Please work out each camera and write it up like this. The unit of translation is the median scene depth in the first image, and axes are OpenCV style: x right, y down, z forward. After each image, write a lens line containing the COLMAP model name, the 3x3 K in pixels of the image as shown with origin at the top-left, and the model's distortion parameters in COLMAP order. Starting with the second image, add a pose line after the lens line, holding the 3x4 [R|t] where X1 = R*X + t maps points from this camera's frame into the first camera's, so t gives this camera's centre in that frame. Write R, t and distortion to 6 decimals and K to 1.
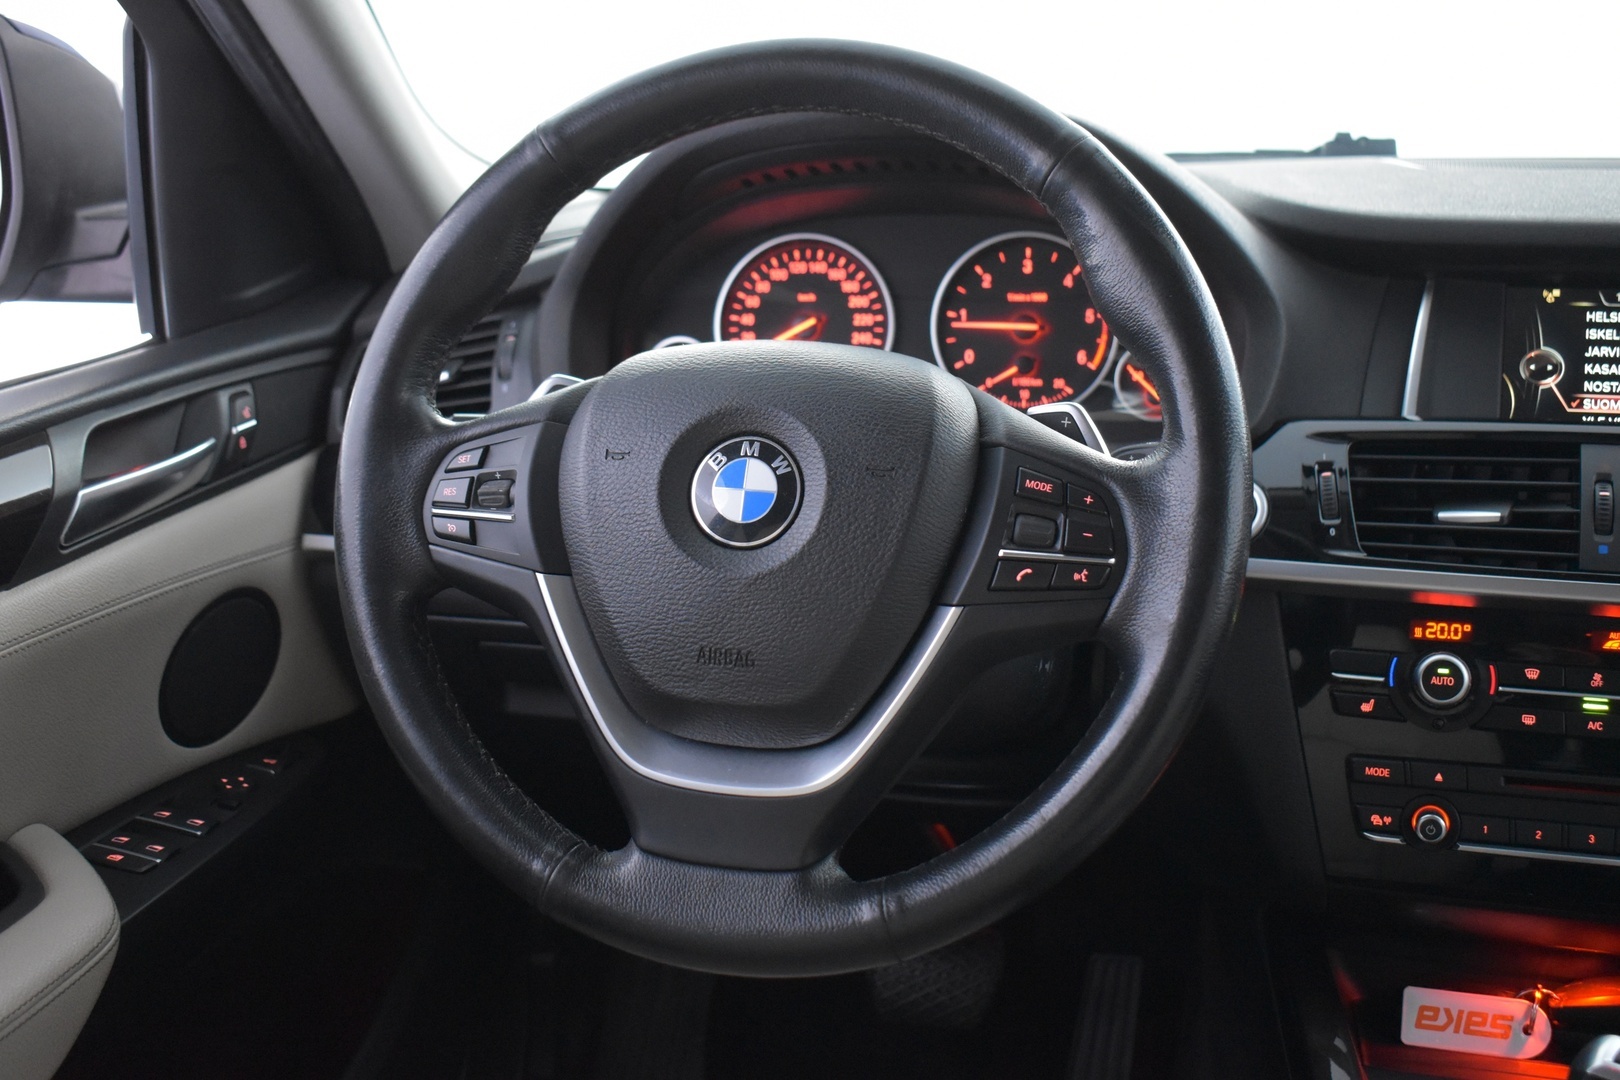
lens RADIAL K [[1833.2, 0, 810.4], [0, 1833.2, 539.2], [0, 0, 1]] dist [-0.068748, 0.000000]
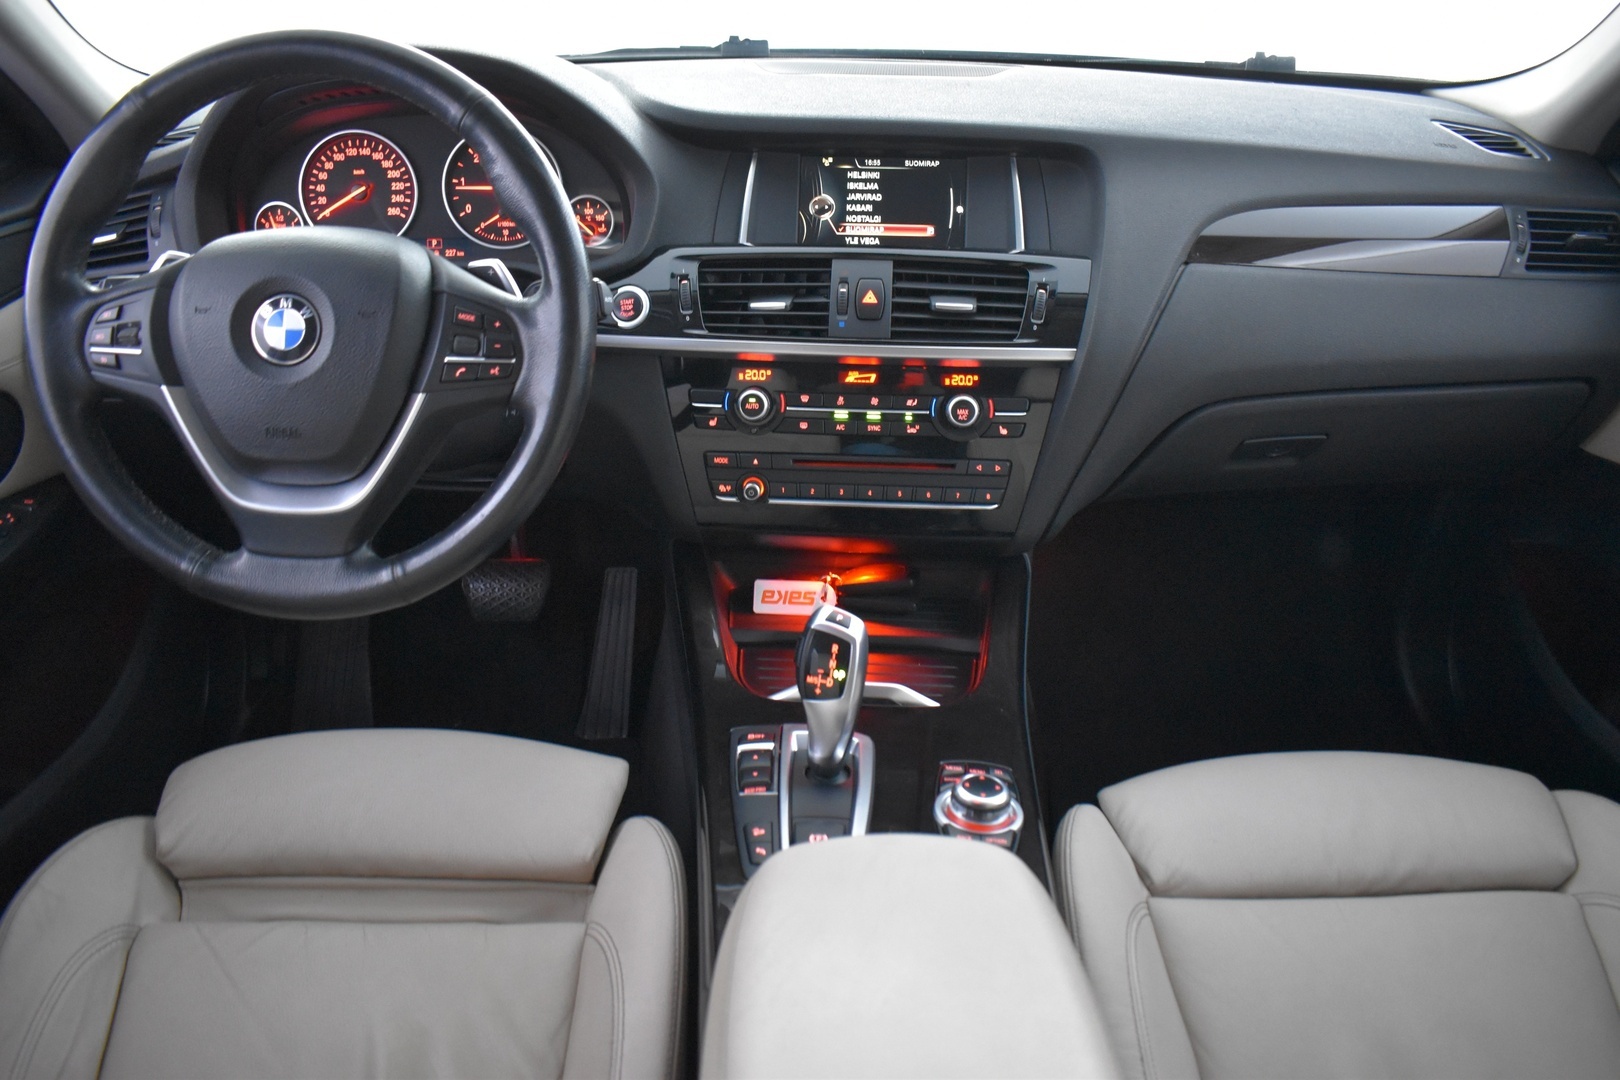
lens RADIAL K [[1256.7, 0, 810.6], [0, 1256.7, 542.6], [0, 0, 1]] dist [-0.090338, 0.009569]
pose [[0.969674, -0.085834, 0.228835, 0.122831], [0.033630, 0.974254, 0.222929, -0.057688], [-0.242078, -0.208473, 0.947596, -0.150995]]
